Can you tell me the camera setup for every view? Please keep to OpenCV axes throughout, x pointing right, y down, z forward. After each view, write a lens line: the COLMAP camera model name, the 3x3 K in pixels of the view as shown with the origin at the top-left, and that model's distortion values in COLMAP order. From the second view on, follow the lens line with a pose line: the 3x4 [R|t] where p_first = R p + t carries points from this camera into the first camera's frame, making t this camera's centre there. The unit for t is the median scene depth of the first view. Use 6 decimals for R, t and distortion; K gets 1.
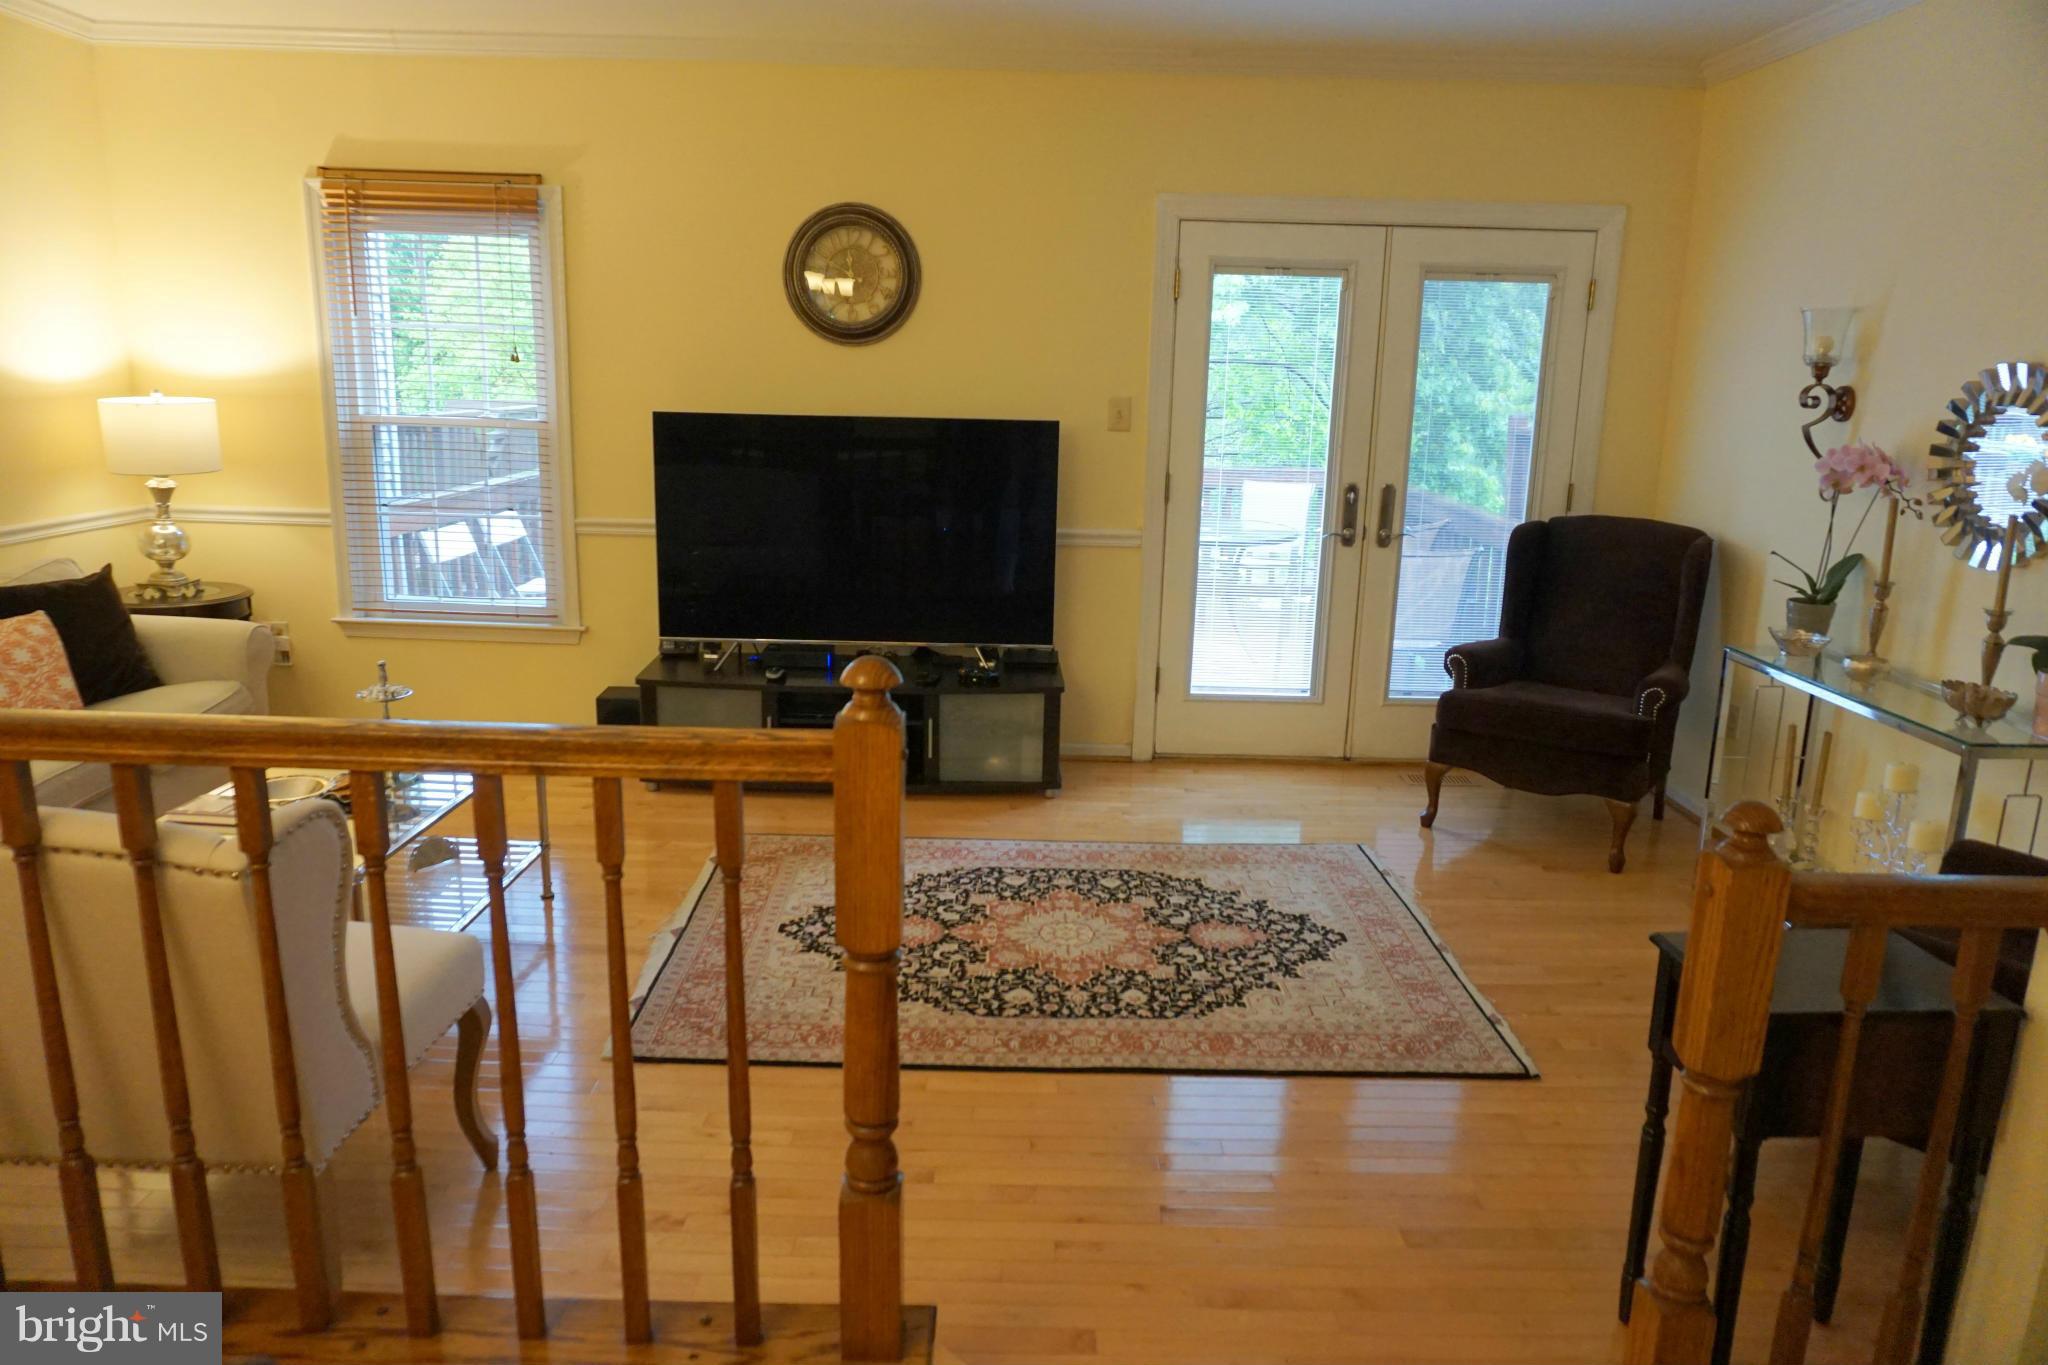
lens RADIAL K [[1361.7, 0, 1019.5], [0, 1361.7, 681.8], [0, 0, 1]] dist [-0.052959, 0.038772]
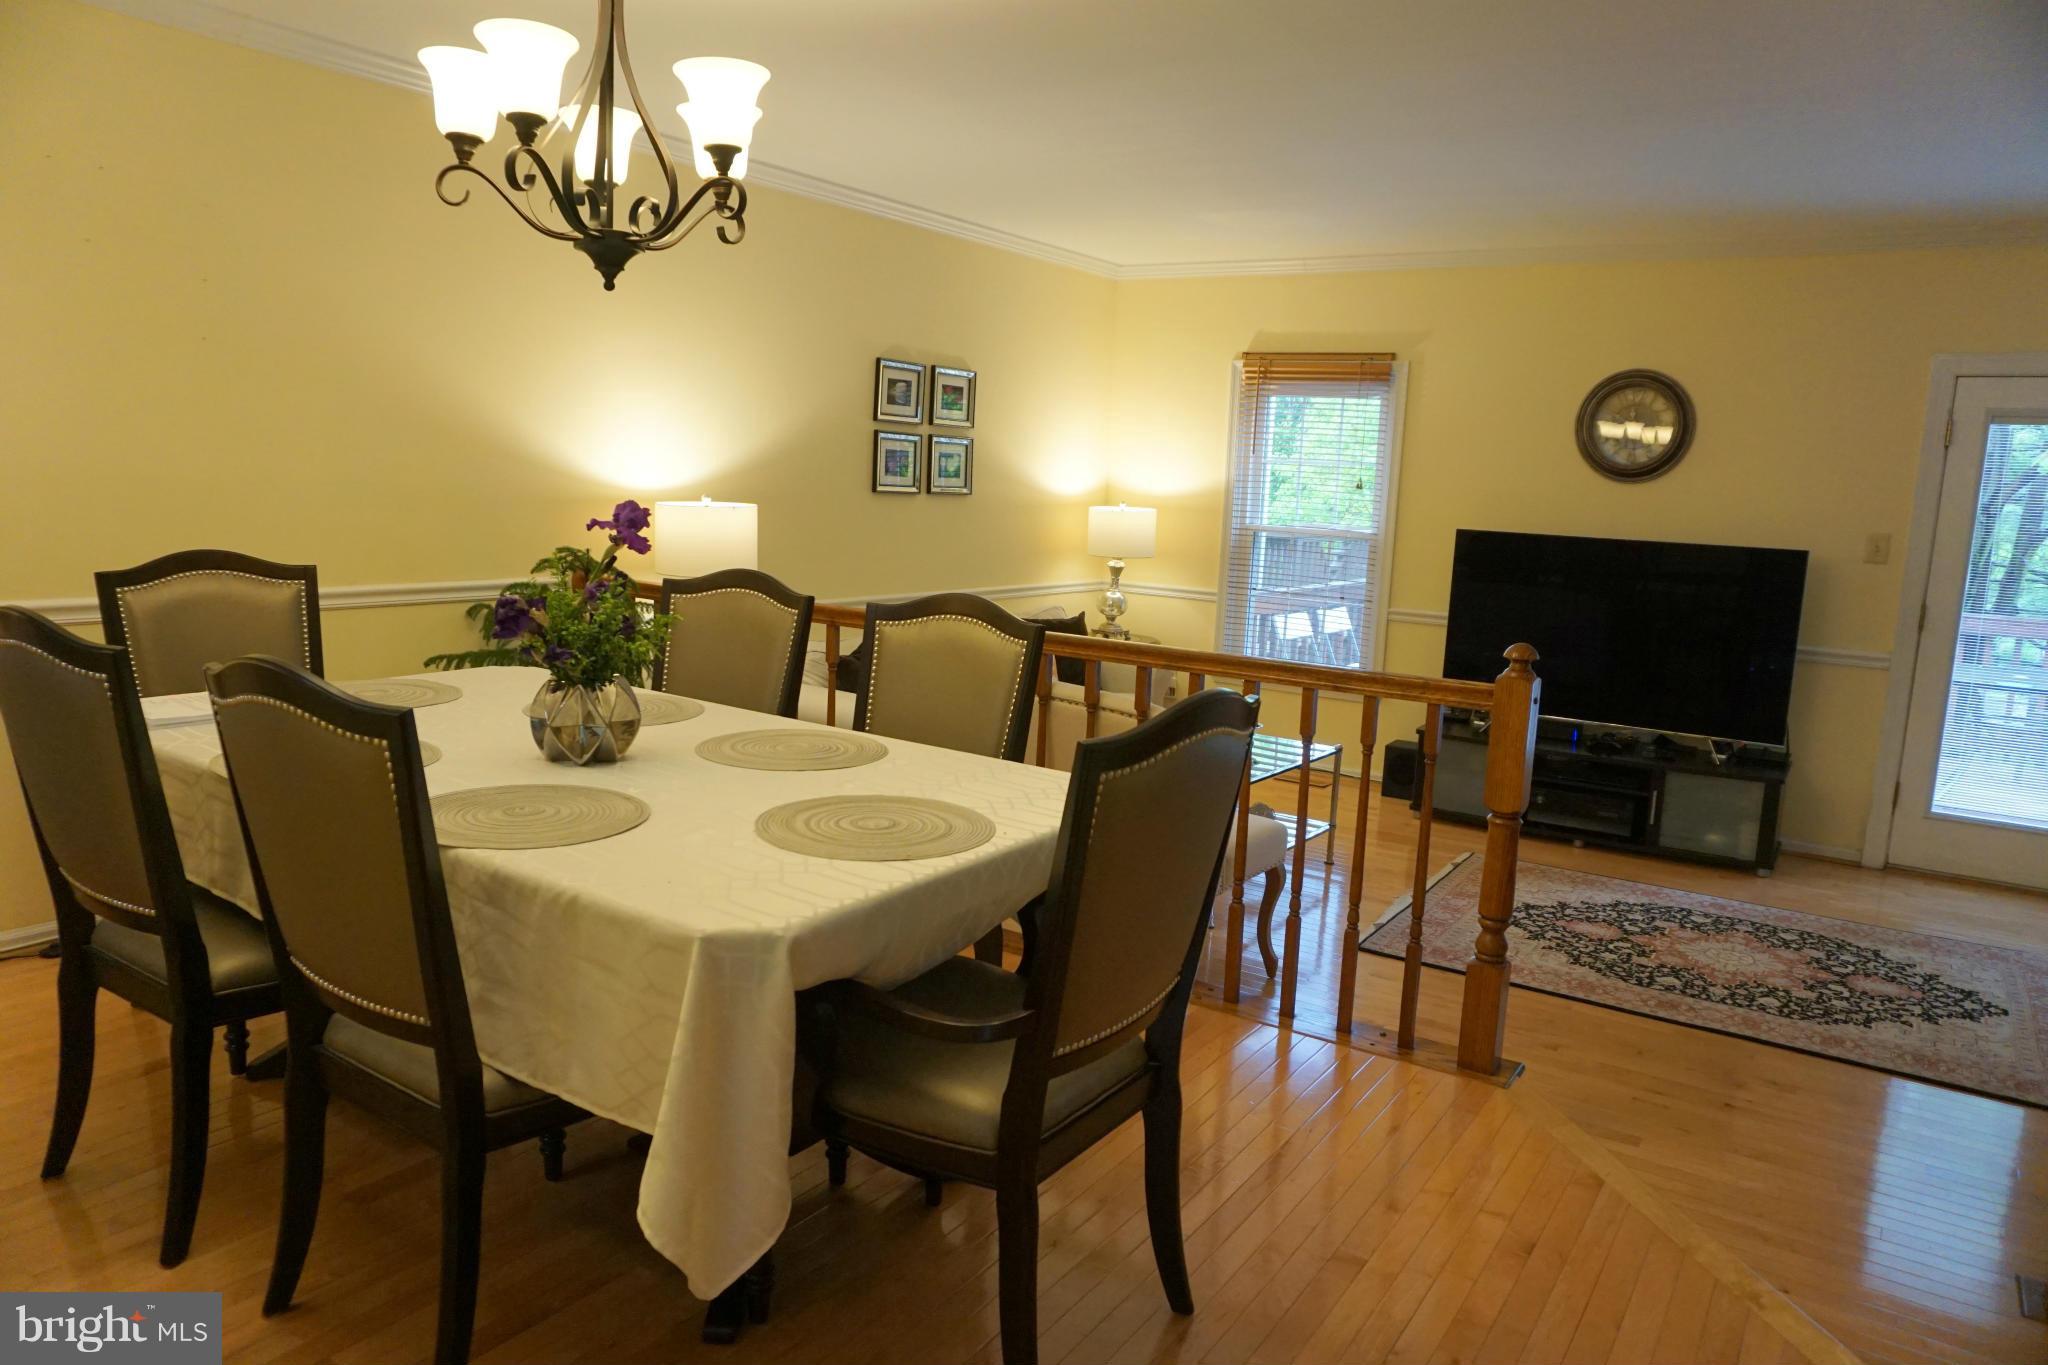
lens RADIAL K [[1361.7, 0, 1019.5], [0, 1361.7, 681.8], [0, 0, 1]] dist [-0.052959, 0.038772]
pose [[0.826811, 0.094927, -0.554412, 0.140532], [-0.149297, 0.987339, -0.053597, 0.092879], [0.542304, 0.127087, 0.830515, -0.347620]]
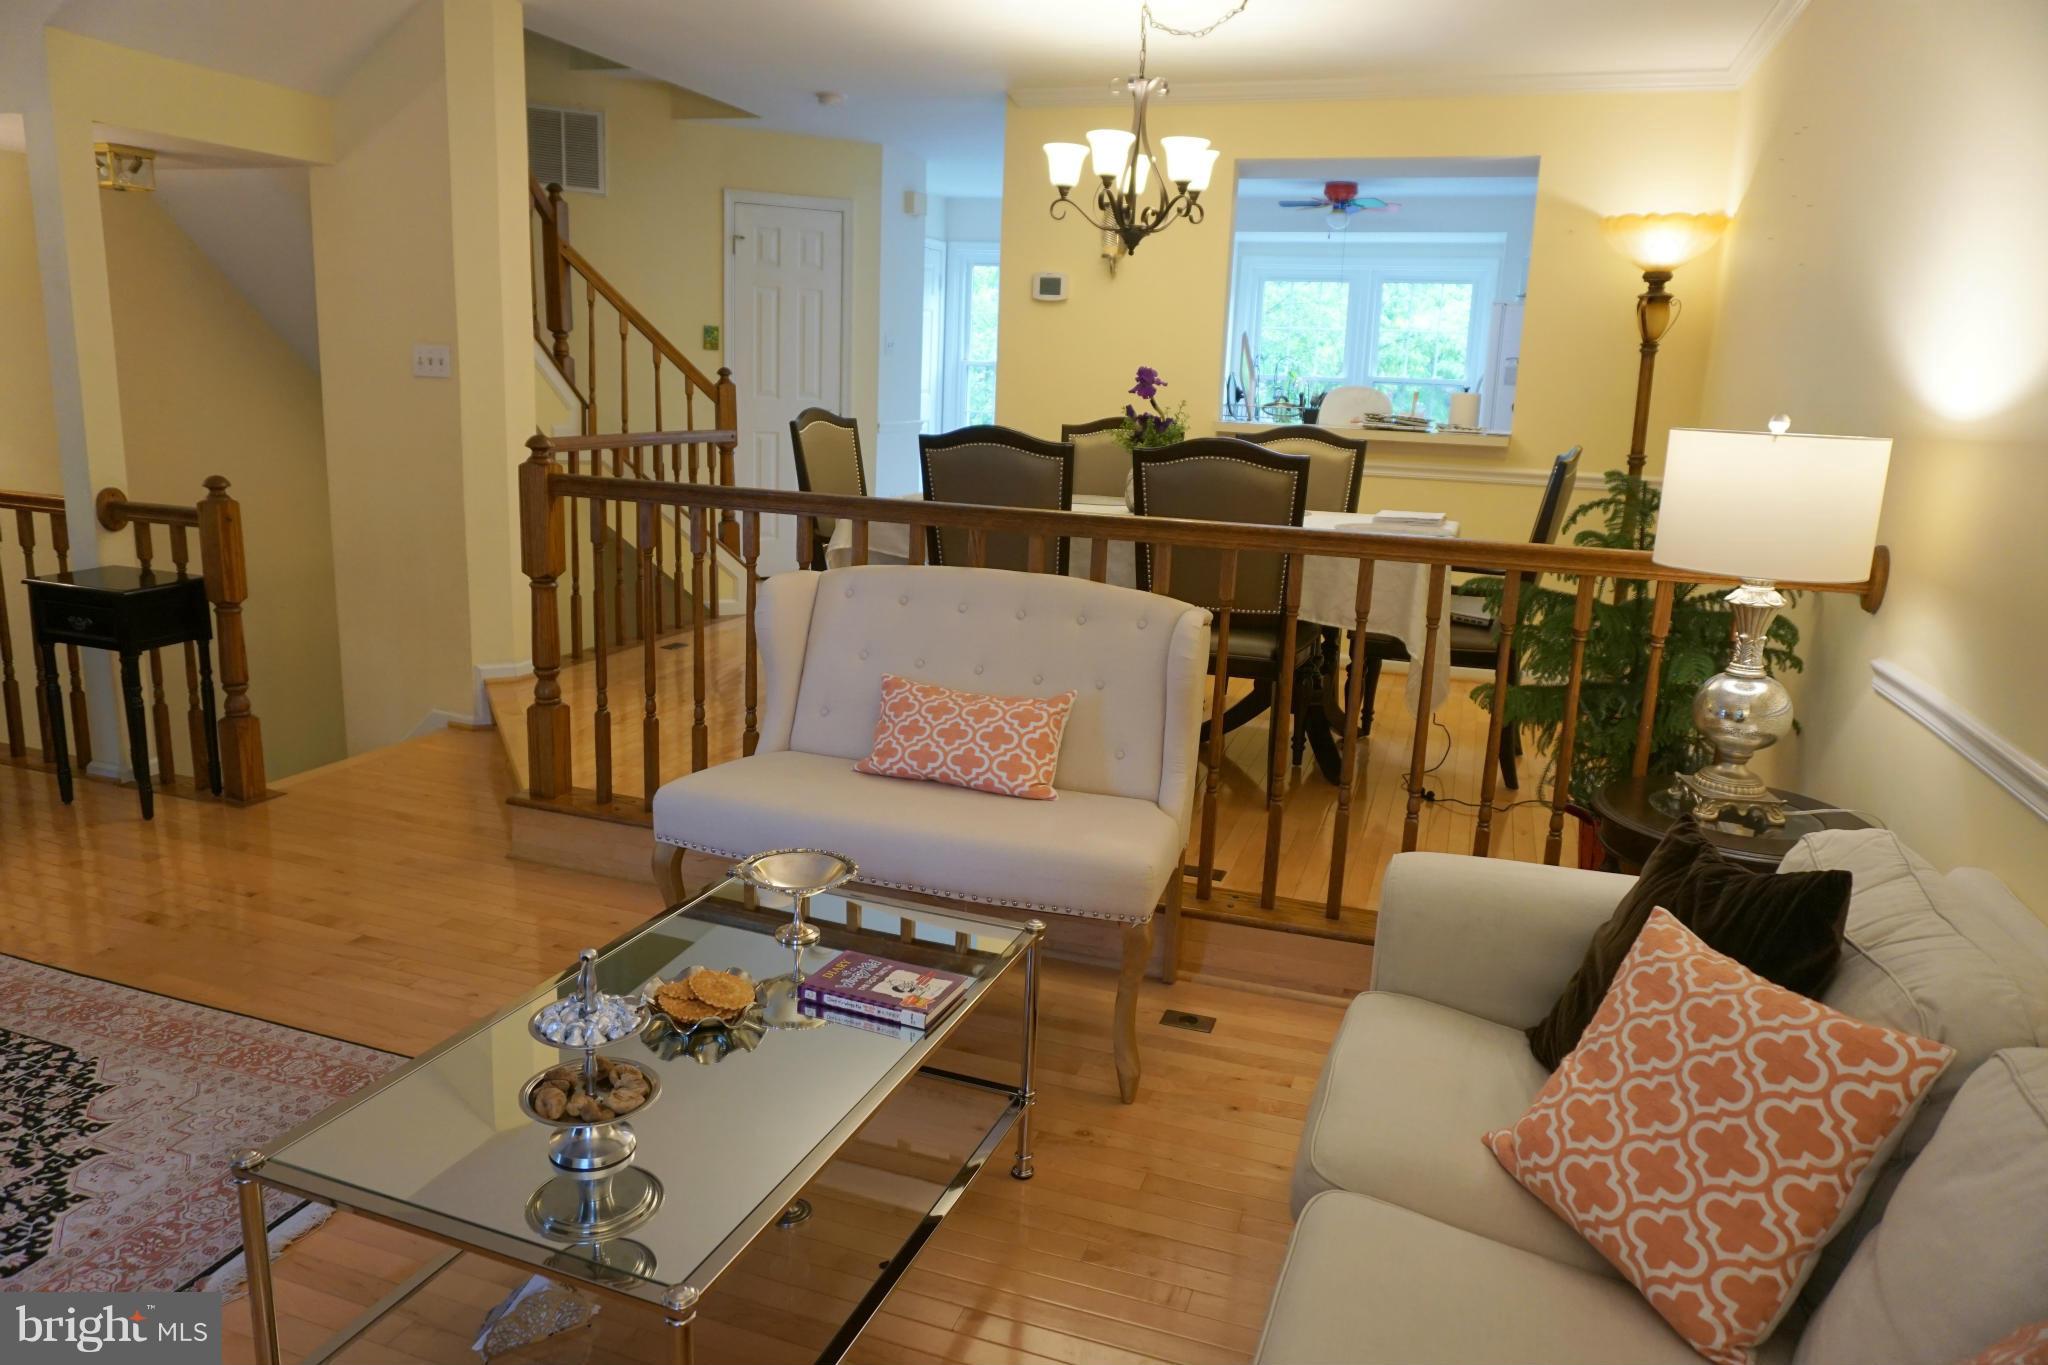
lens RADIAL K [[1382.2, 0, 996.4], [0, 1382.2, 670.3], [0, 0, 1]] dist [-0.046597, 0.040321]
pose [[-0.937604, -0.131034, 0.322069, -0.632484], [0.016799, 0.908119, 0.418375, -0.240222], [-0.347299, 0.397681, -0.849255, 1.131597]]
